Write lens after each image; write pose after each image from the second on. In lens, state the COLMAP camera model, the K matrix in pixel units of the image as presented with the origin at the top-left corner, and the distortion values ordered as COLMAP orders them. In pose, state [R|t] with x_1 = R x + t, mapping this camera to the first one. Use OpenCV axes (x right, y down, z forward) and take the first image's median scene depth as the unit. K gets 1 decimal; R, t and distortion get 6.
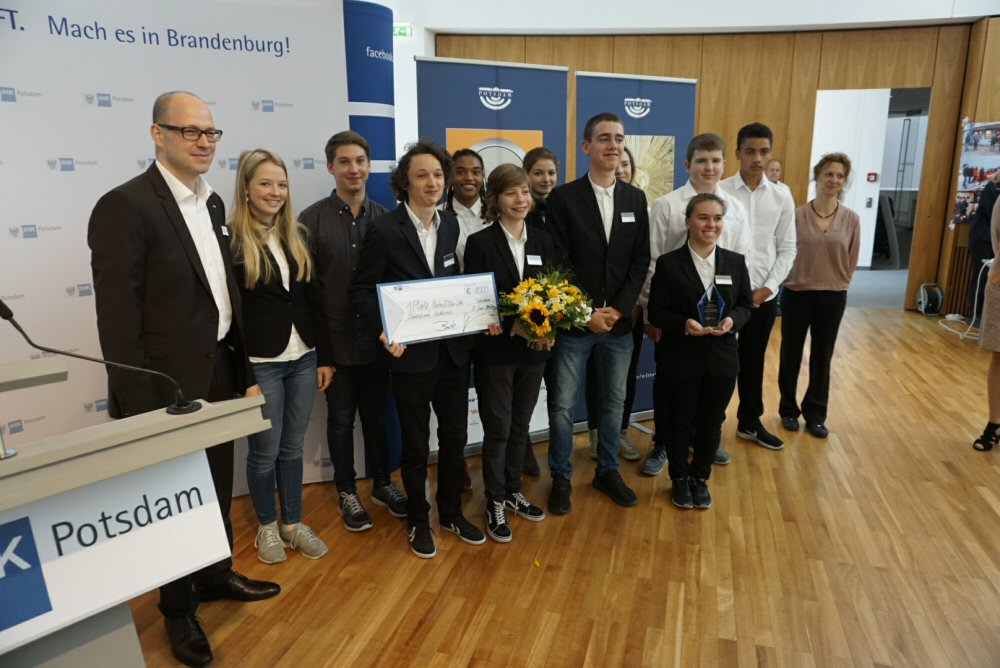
lens RADIAL K [[670.7, 0, 500.0], [0, 670.7, 334.0], [0, 0, 1]] dist [-0.051165, 0.041294]
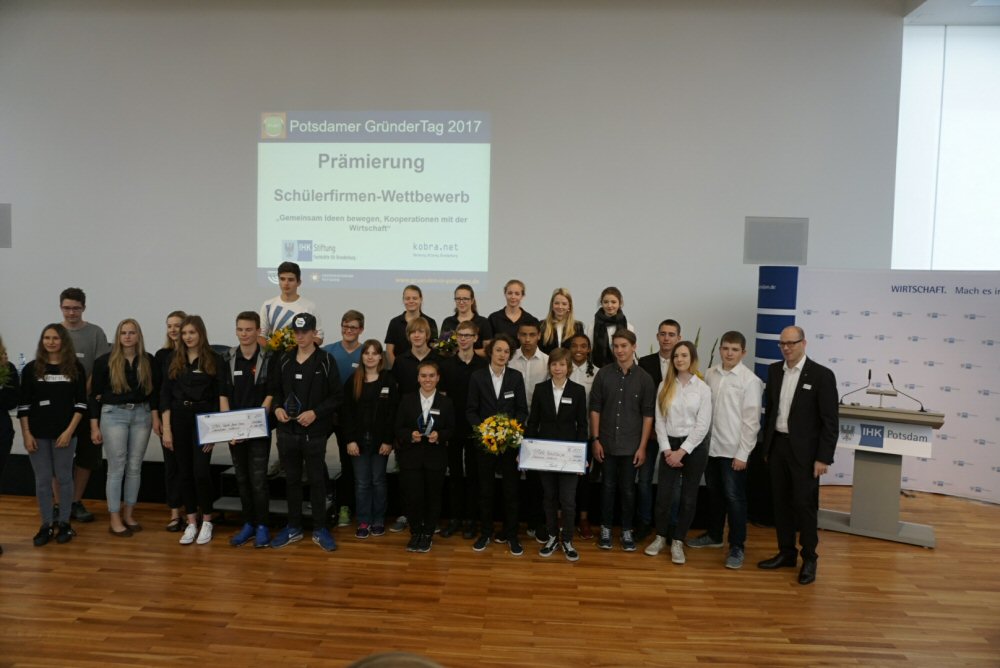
lens RADIAL K [[670.7, 0, 500.0], [0, 670.7, 334.0], [0, 0, 1]] dist [-0.051165, 0.041294]
pose [[0.238279, 0.078621, -0.968009, 1.269732], [-0.253236, 0.967268, 0.016226, 0.110200], [0.937600, 0.241269, 0.250389, -1.165696]]
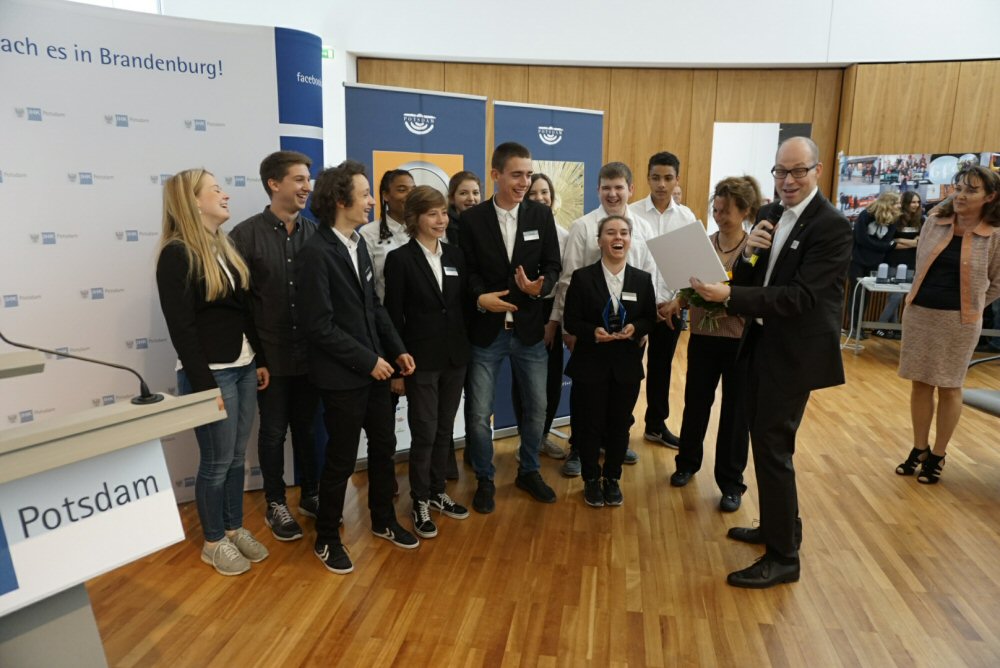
lens RADIAL K [[670.7, 0, 500.0], [0, 670.7, 334.0], [0, 0, 1]] dist [-0.051165, 0.041294]
pose [[0.992591, -0.006121, 0.121352, -0.011807], [0.009723, 0.999529, -0.029110, 0.018173], [-0.121117, 0.030075, 0.992183, -0.075928]]
